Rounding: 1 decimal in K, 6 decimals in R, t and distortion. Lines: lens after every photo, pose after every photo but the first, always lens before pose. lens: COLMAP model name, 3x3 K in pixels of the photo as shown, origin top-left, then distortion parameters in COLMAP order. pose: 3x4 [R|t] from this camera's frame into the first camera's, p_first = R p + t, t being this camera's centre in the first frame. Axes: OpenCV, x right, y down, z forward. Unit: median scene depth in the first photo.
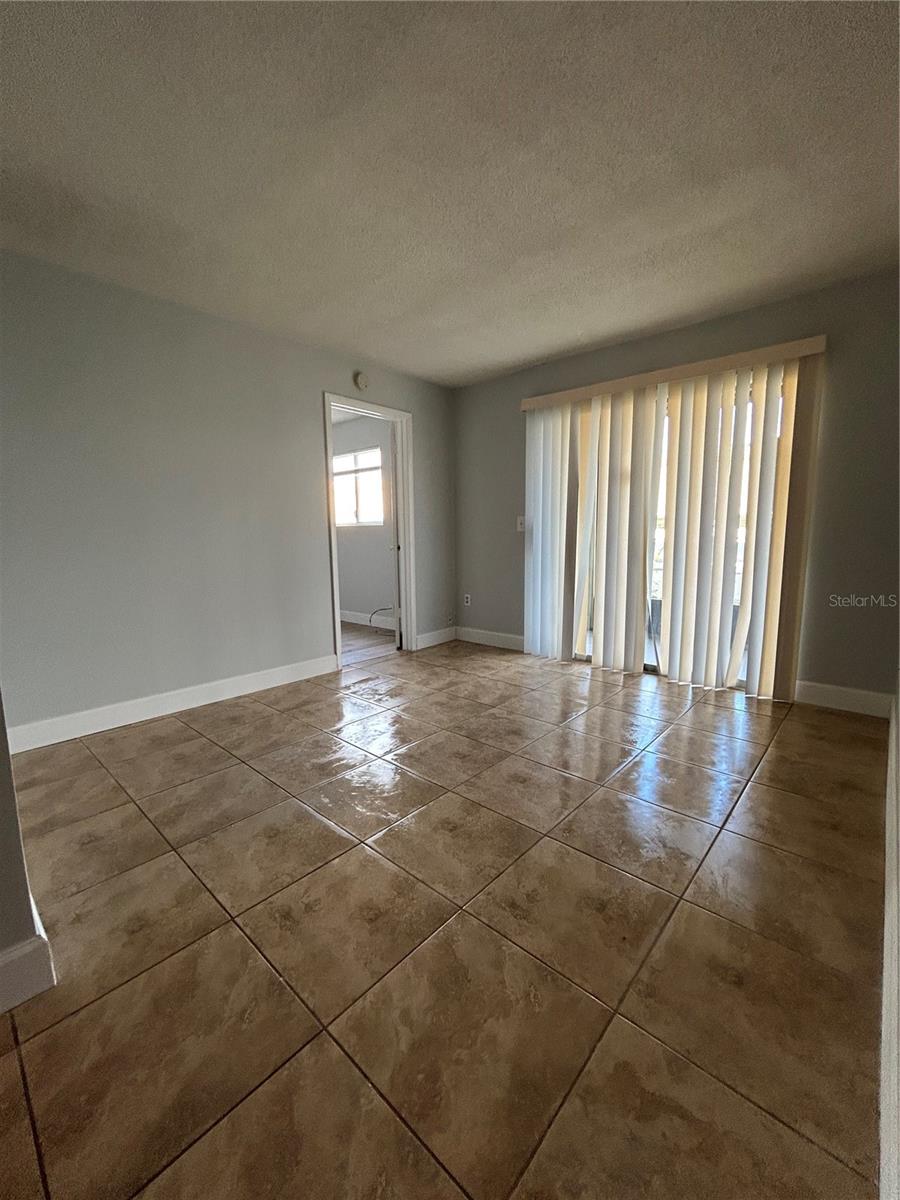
lens RADIAL K [[484.1, 0, 450.4], [0, 484.1, 599.6], [0, 0, 1]] dist [0.001872, -0.001120]
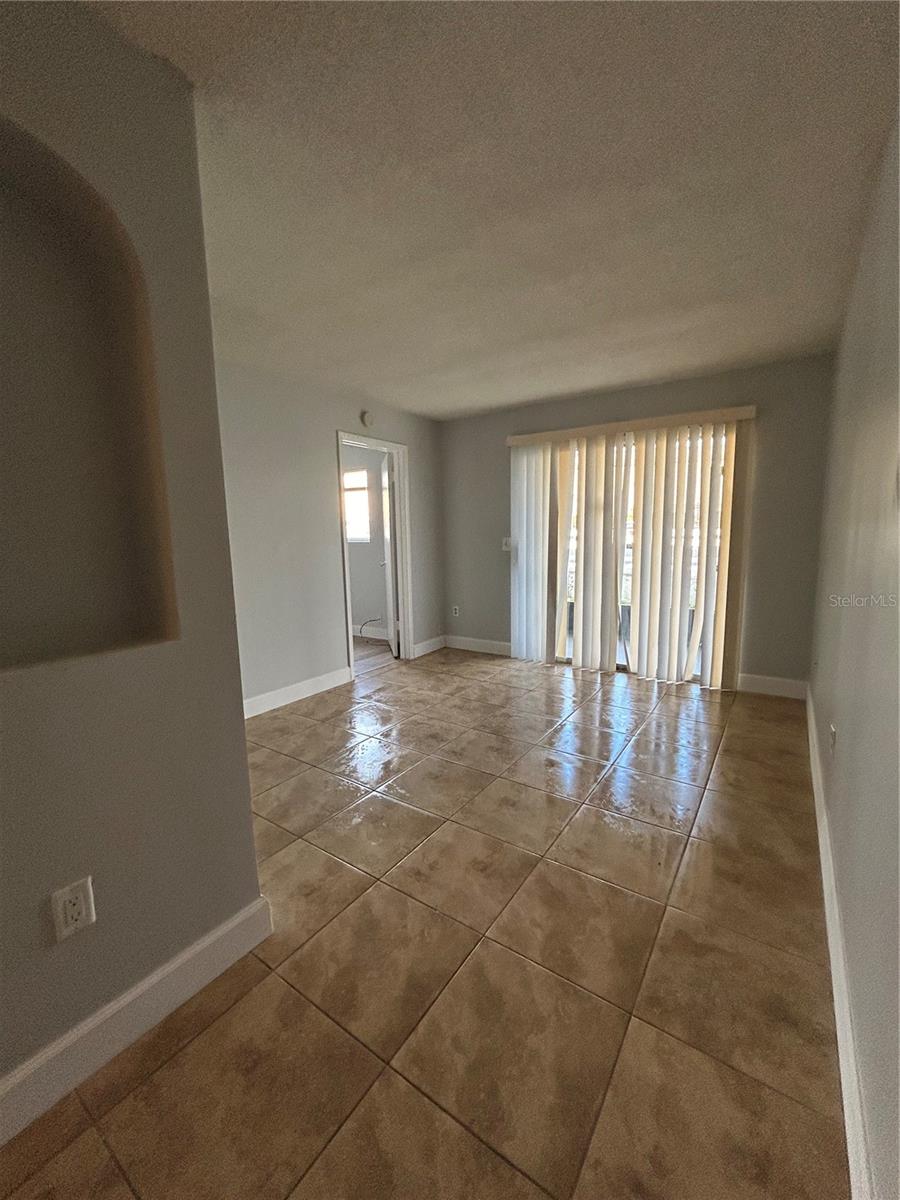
lens RADIAL K [[484.1, 0, 450.4], [0, 484.1, 600.4], [0, 0, 1]] dist [0.001872, -0.001120]
pose [[0.991707, -0.025249, 0.126013, -0.157746], [0.024558, 0.999674, 0.007033, -0.043168], [-0.126150, -0.003880, 0.992004, -0.133461]]
